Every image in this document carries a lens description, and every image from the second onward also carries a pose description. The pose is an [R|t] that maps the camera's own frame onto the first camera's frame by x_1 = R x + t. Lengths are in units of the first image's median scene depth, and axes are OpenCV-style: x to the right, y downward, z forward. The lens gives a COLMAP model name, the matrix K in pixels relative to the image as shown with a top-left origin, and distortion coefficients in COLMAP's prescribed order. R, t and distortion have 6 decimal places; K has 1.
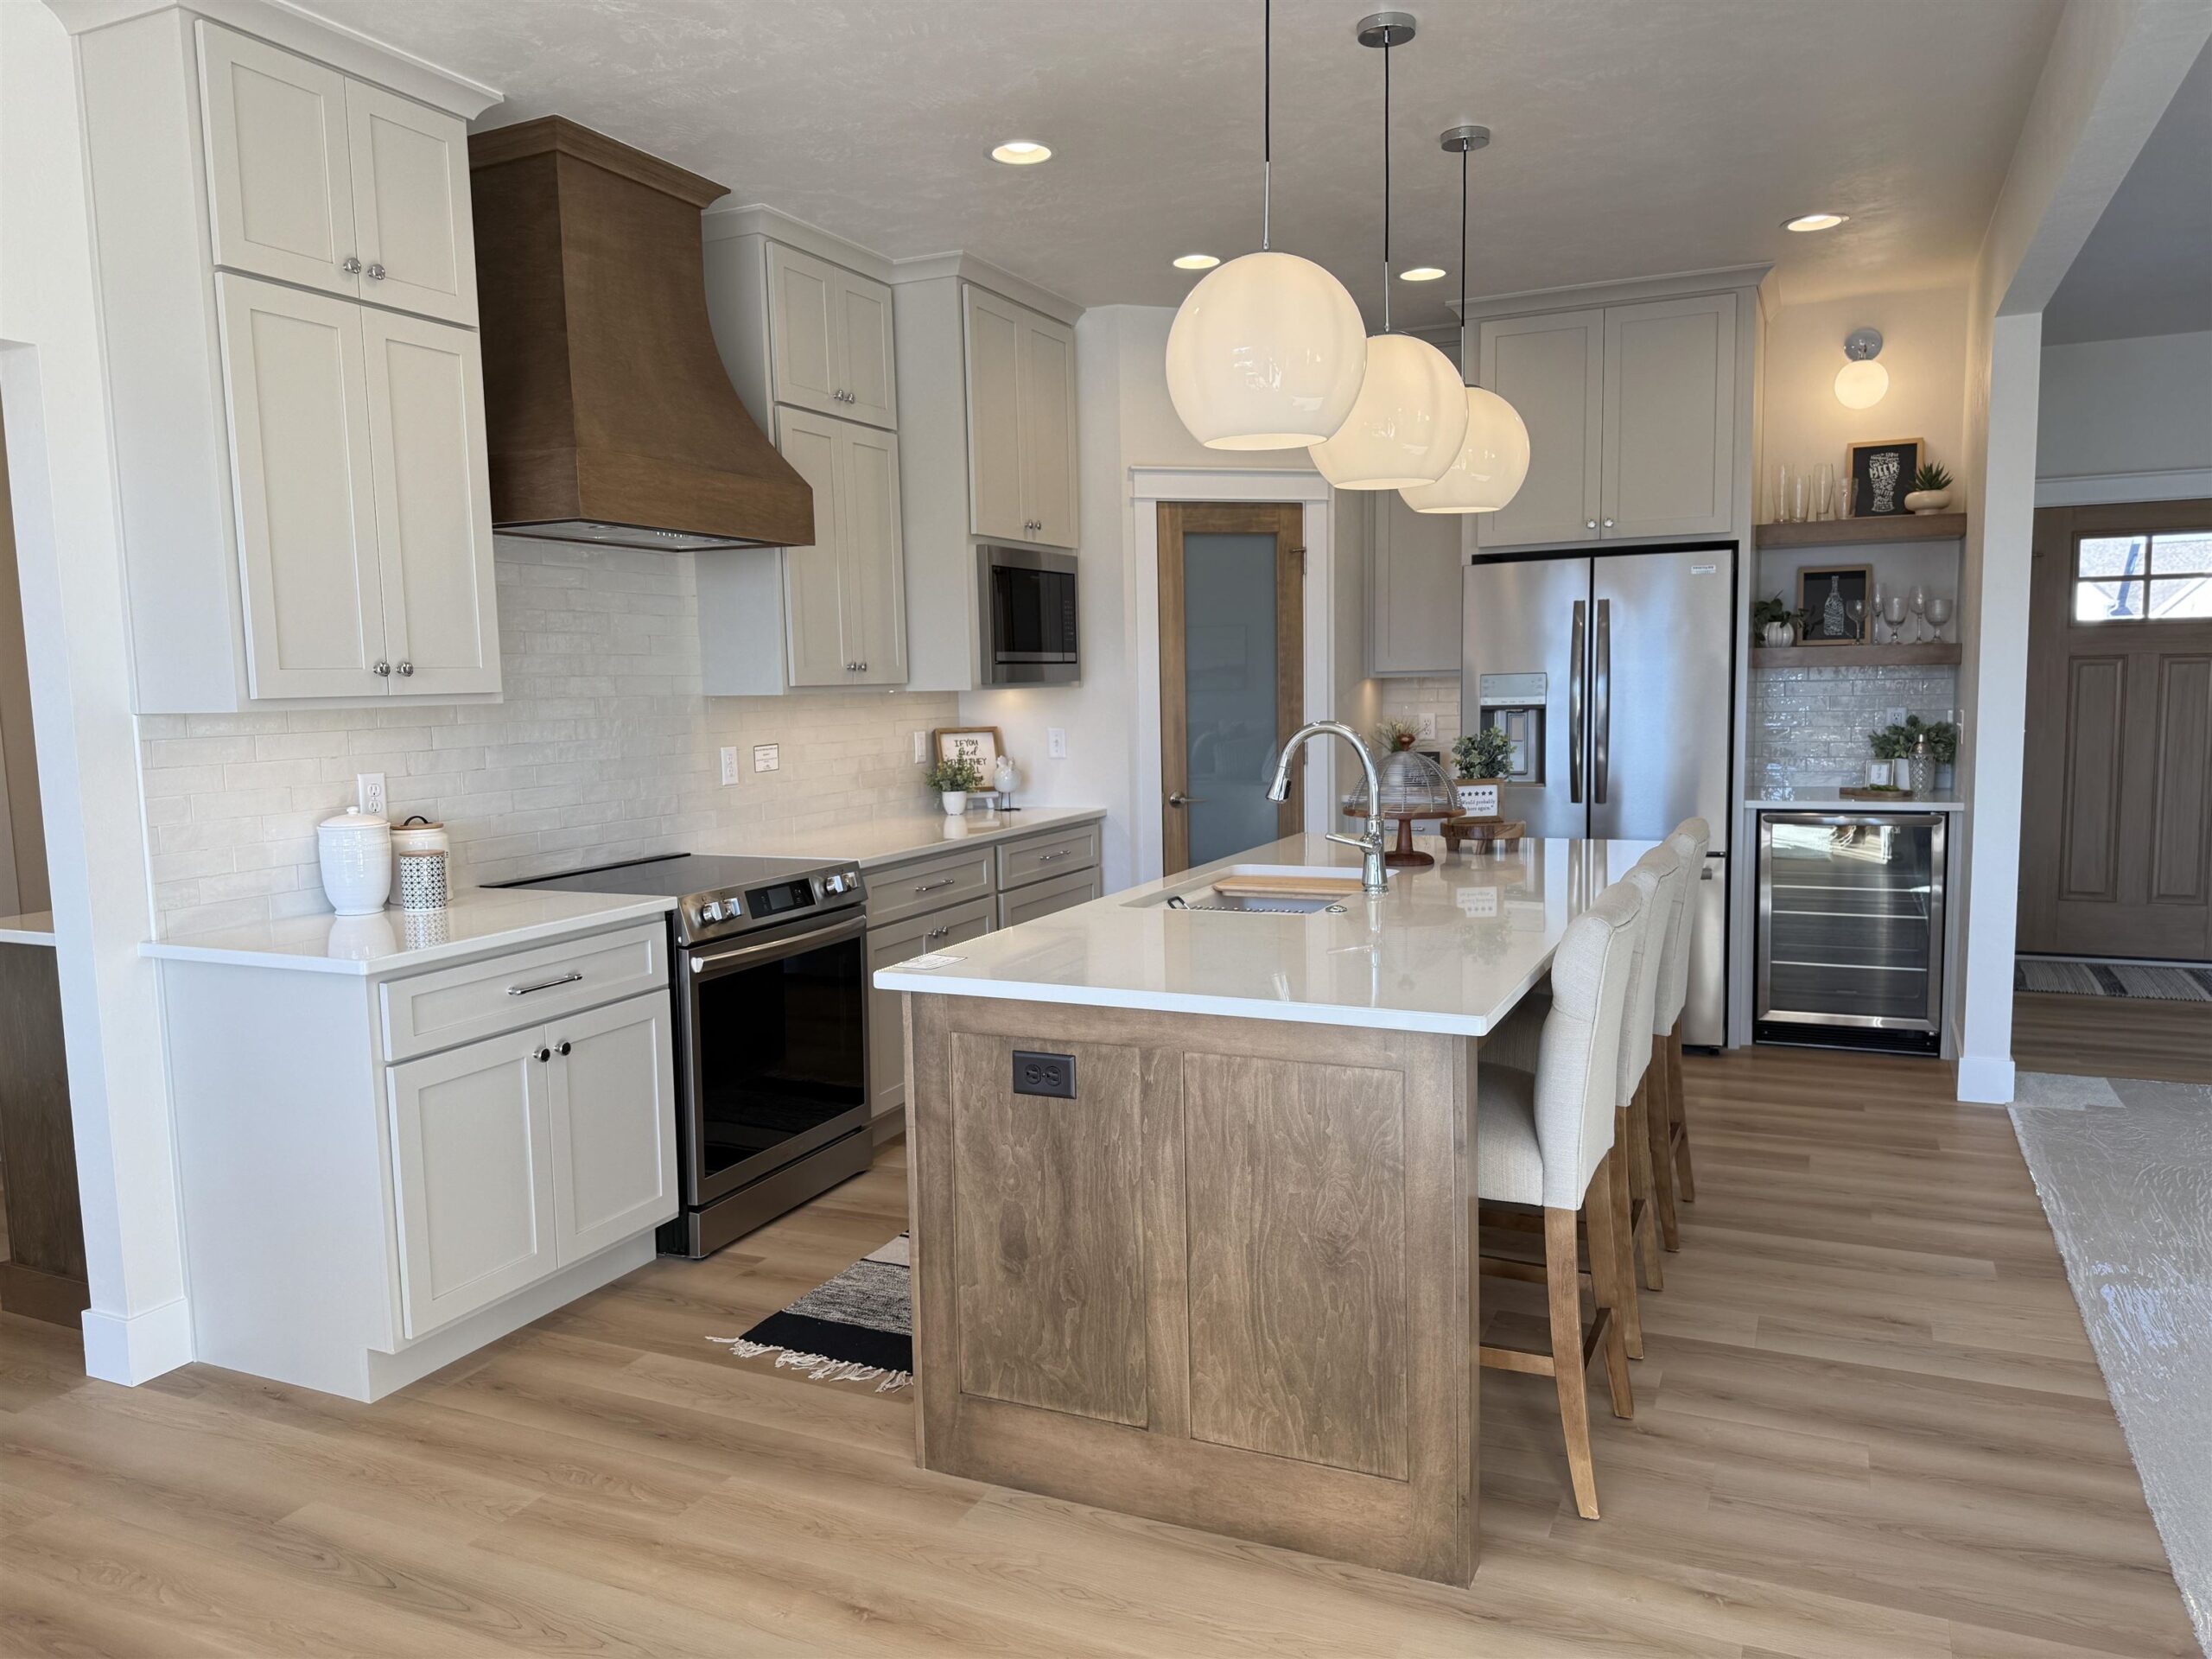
lens RADIAL K [[1545.4, 0, 1106.8], [0, 1545.4, 841.2], [0, 0, 1]] dist [0.019329, -0.002751]
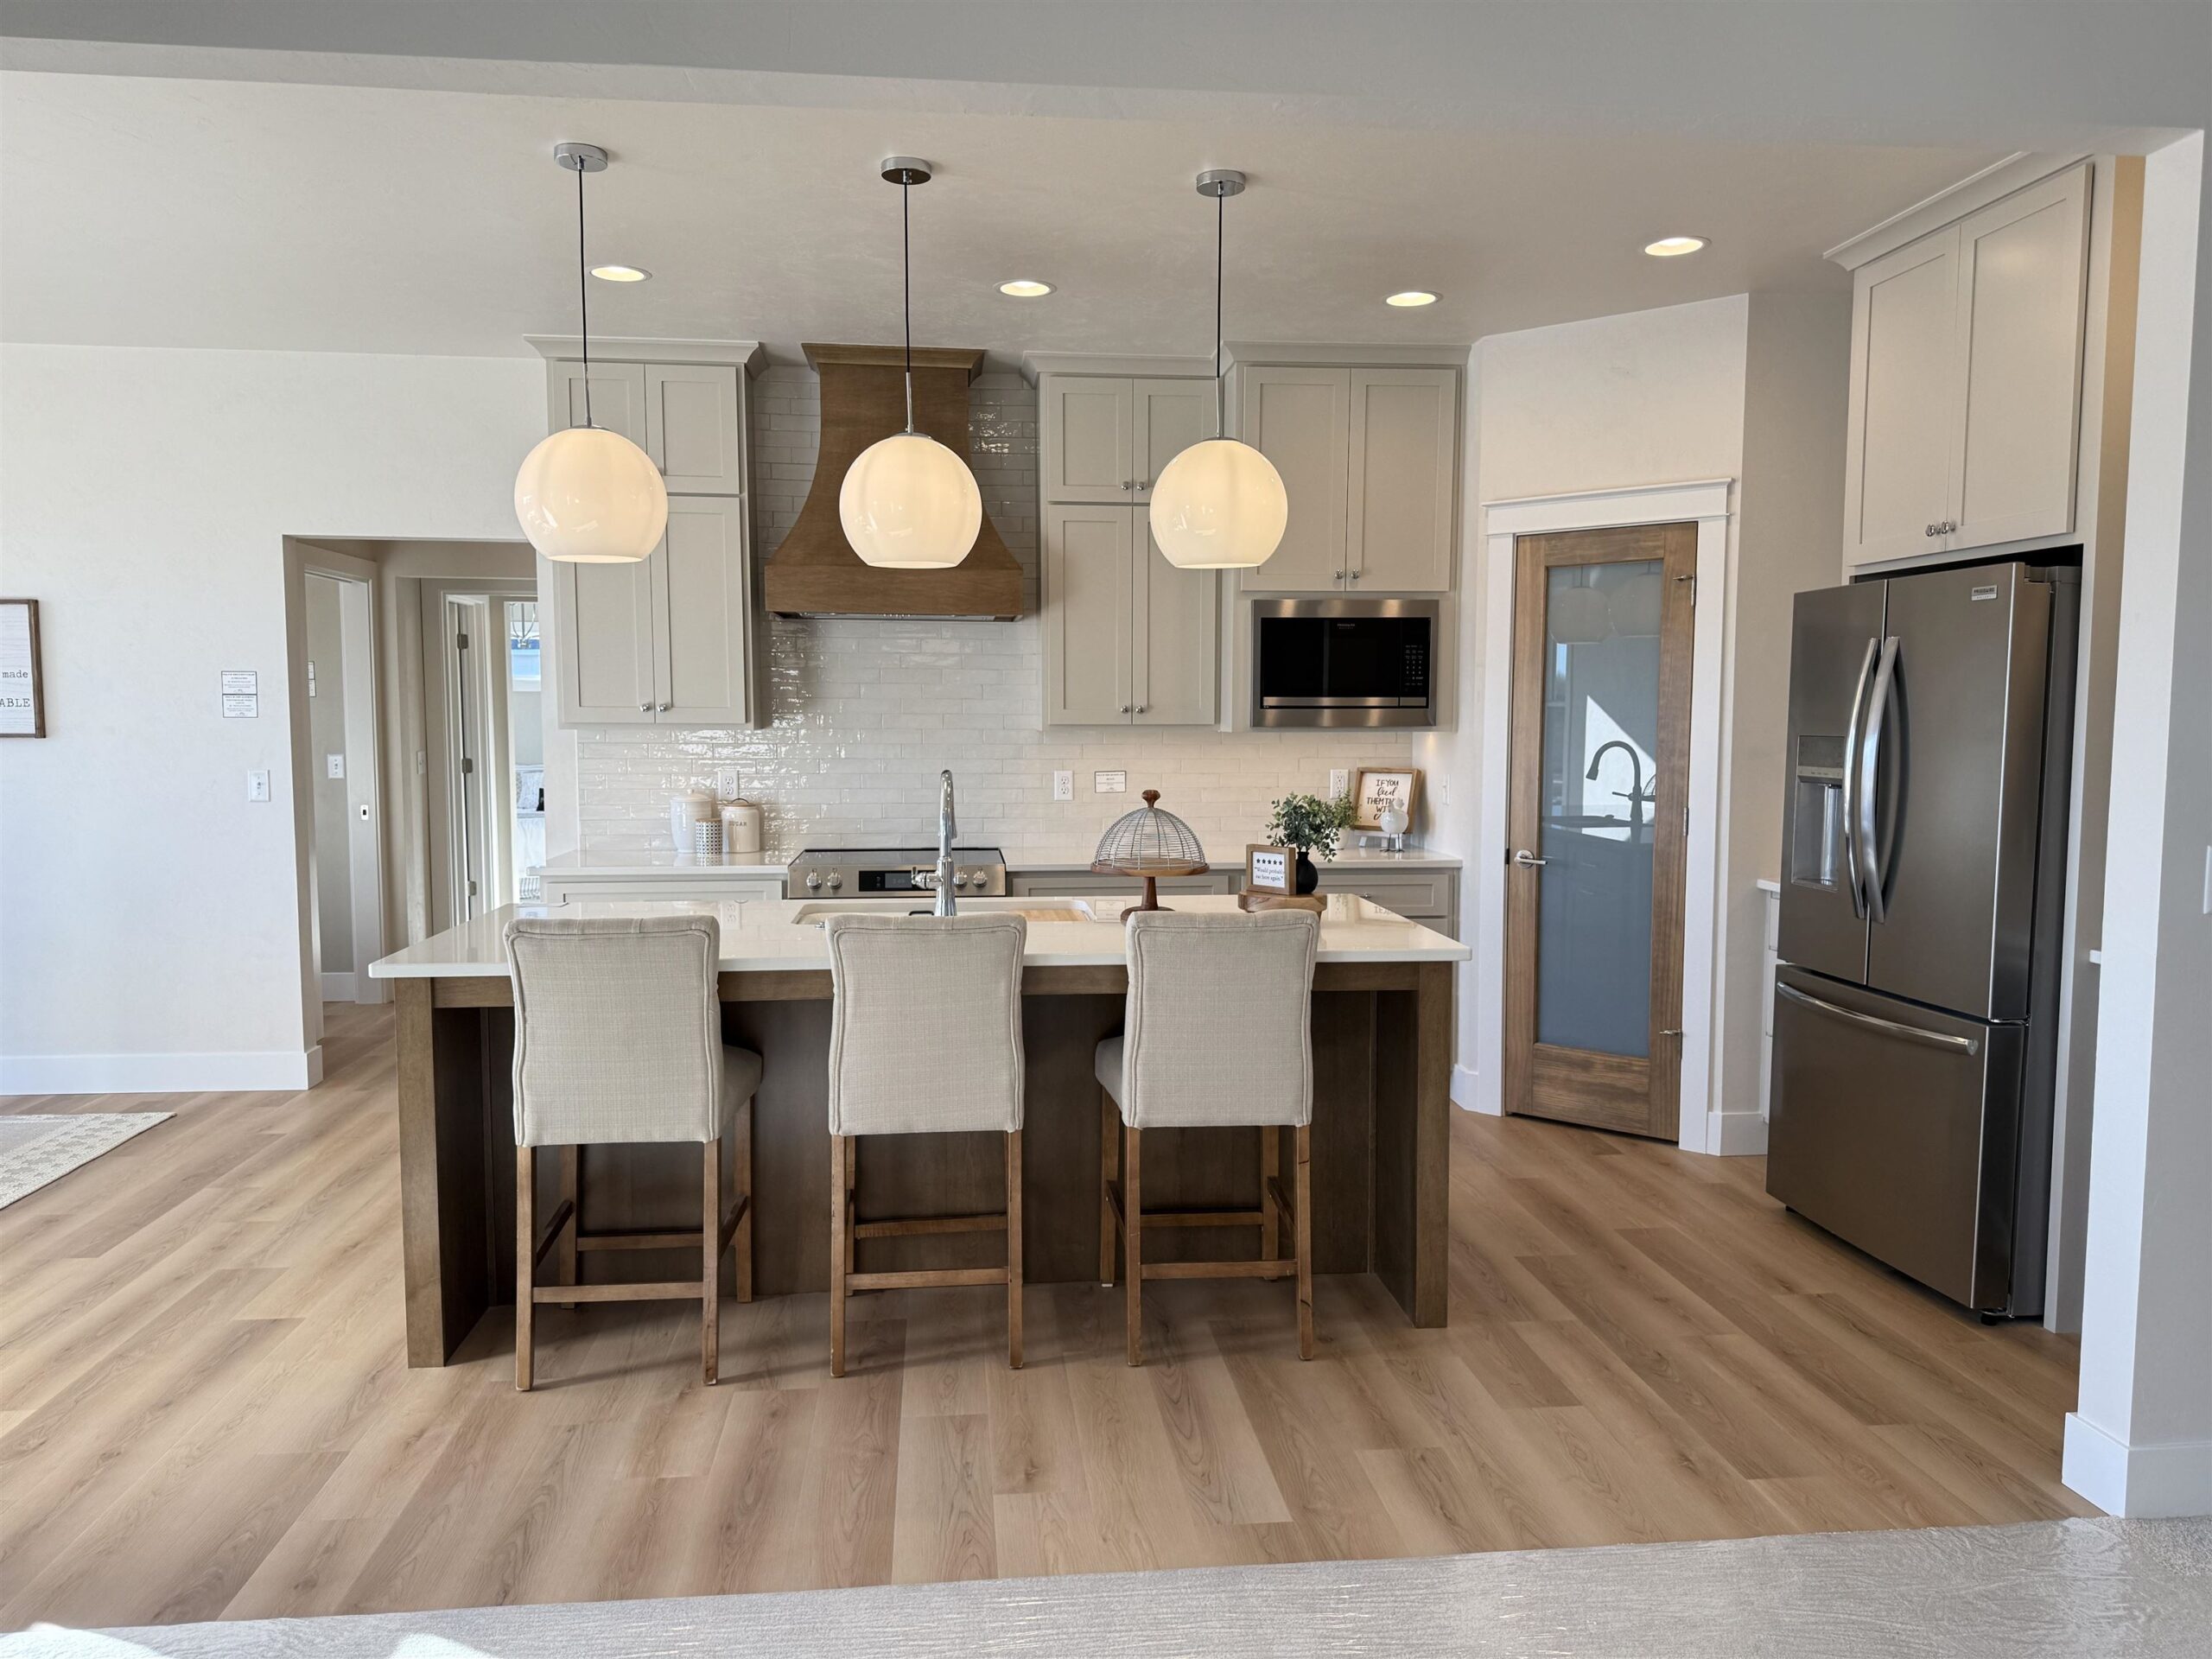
lens RADIAL K [[1545.4, 0, 1102.1], [0, 1545.4, 824.4], [0, 0, 1]] dist [0.019329, -0.002751]
pose [[0.513354, 0.081841, -0.854265, 0.920297], [-0.103257, 0.994101, 0.033187, -0.067380], [0.851942, 0.071172, 0.518777, 0.406888]]
